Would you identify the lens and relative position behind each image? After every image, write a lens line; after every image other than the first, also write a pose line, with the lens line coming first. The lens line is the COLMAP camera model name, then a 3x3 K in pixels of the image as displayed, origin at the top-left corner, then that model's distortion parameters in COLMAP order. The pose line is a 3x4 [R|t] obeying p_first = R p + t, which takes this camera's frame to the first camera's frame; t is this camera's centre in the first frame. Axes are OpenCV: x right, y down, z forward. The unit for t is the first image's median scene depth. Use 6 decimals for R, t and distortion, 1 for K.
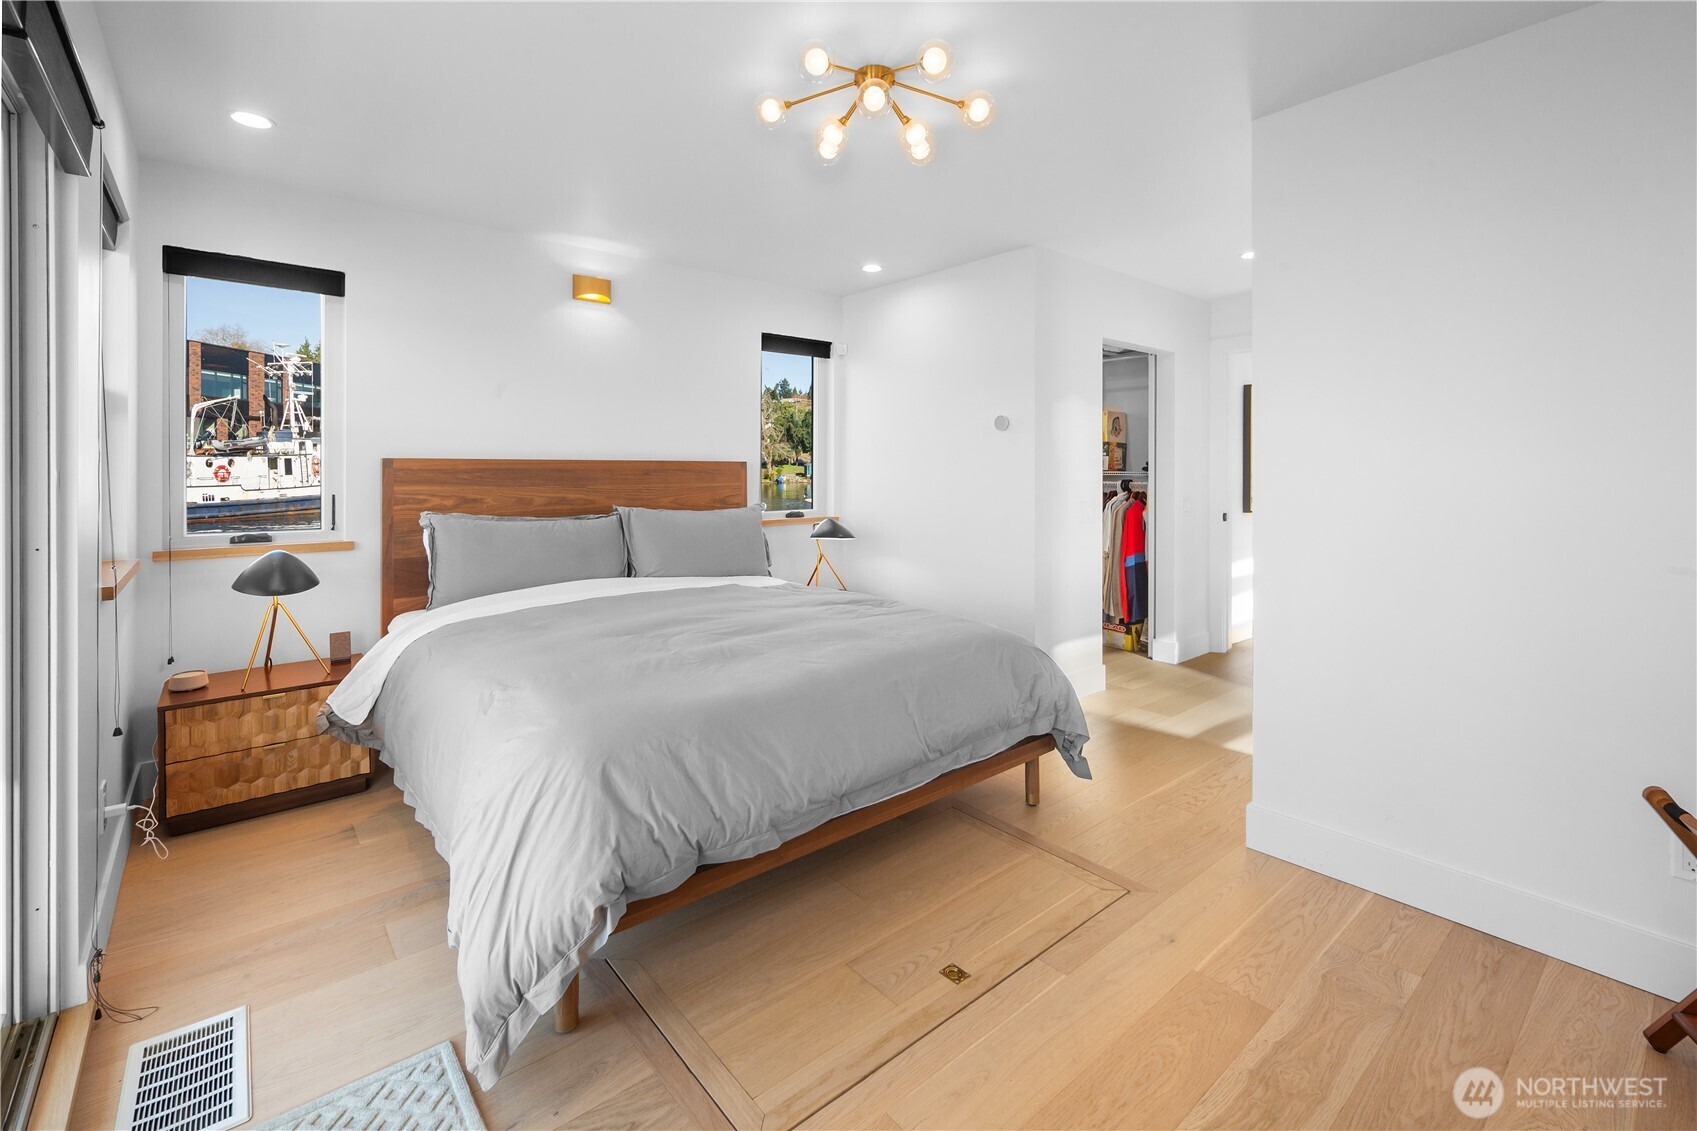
lens RADIAL K [[739.1, 0, 849.1], [0, 739.1, 487.0], [0, 0, 1]] dist [-0.001170, -0.000641]
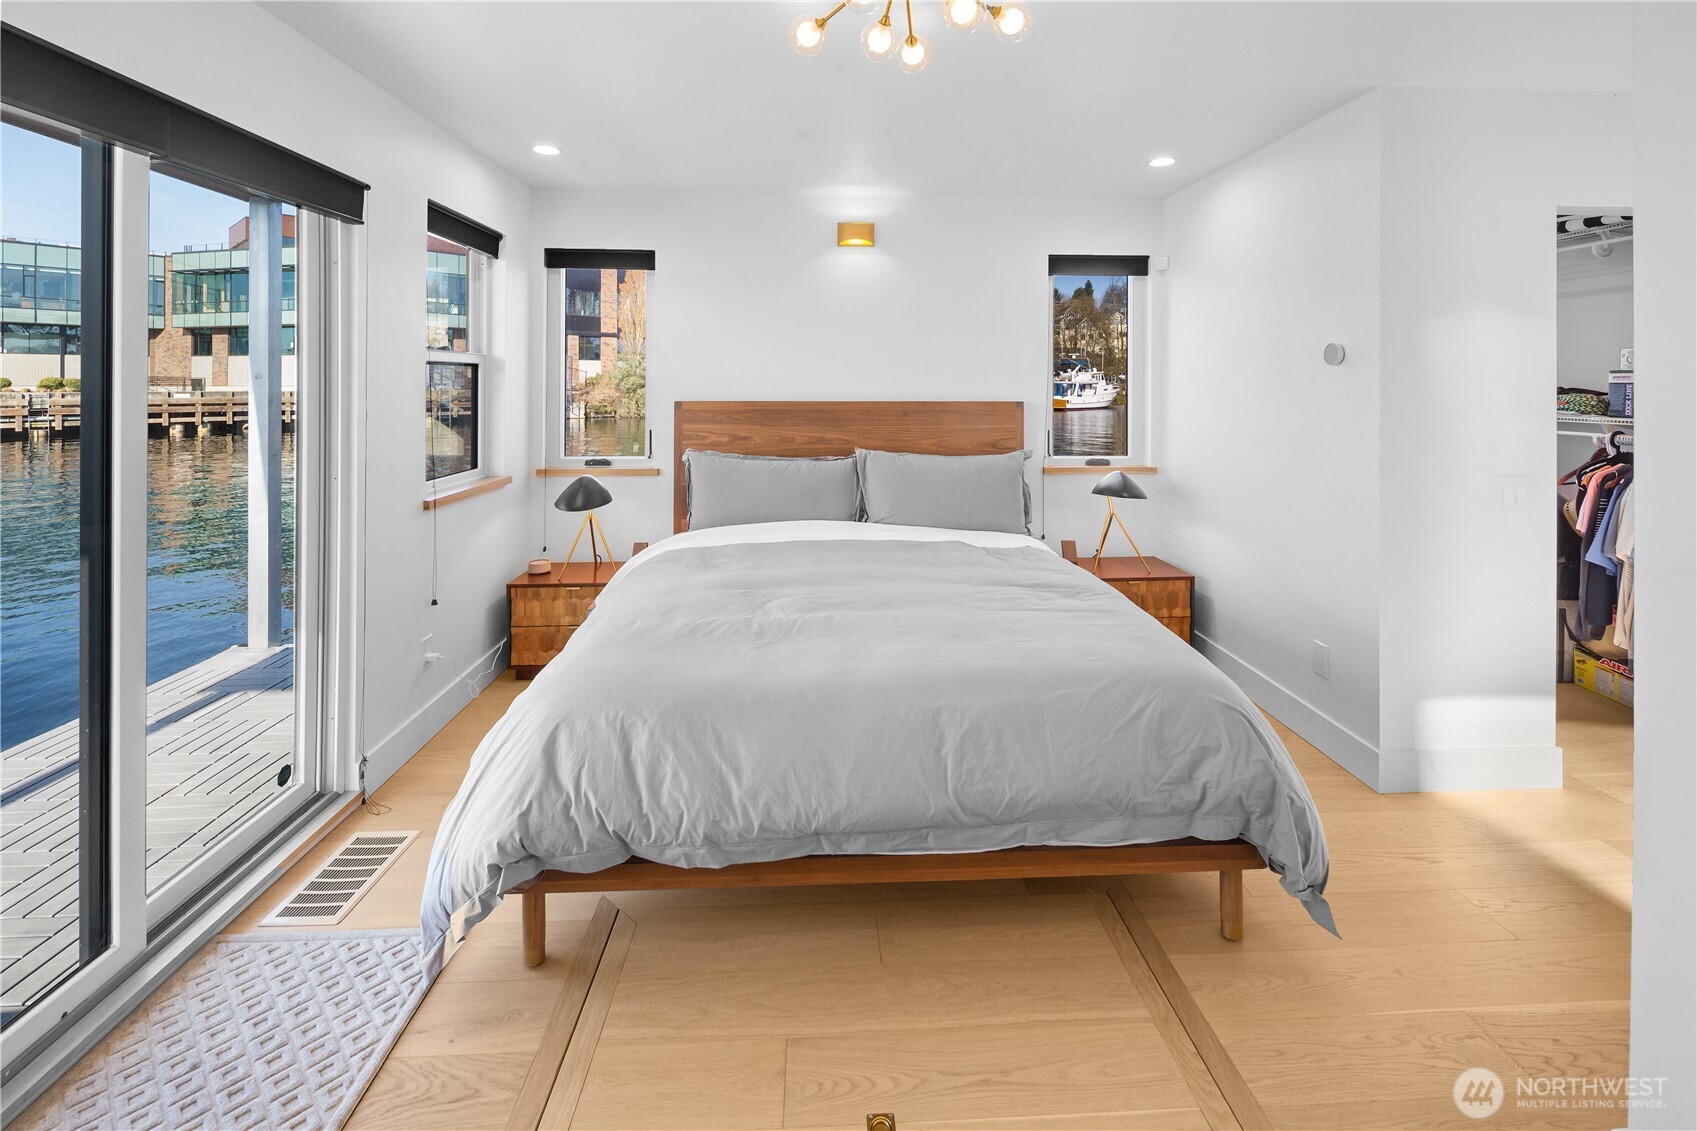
lens RADIAL K [[741.4, 0, 849.6], [0, 741.4, 396.8], [0, 0, 1]] dist [-0.001107, -0.001023]
pose [[0.796761, 0.009750, -0.604216, 0.401586], [-0.015529, 0.999870, -0.004343, -0.056463], [0.604096, 0.012843, 0.796808, 0.267428]]
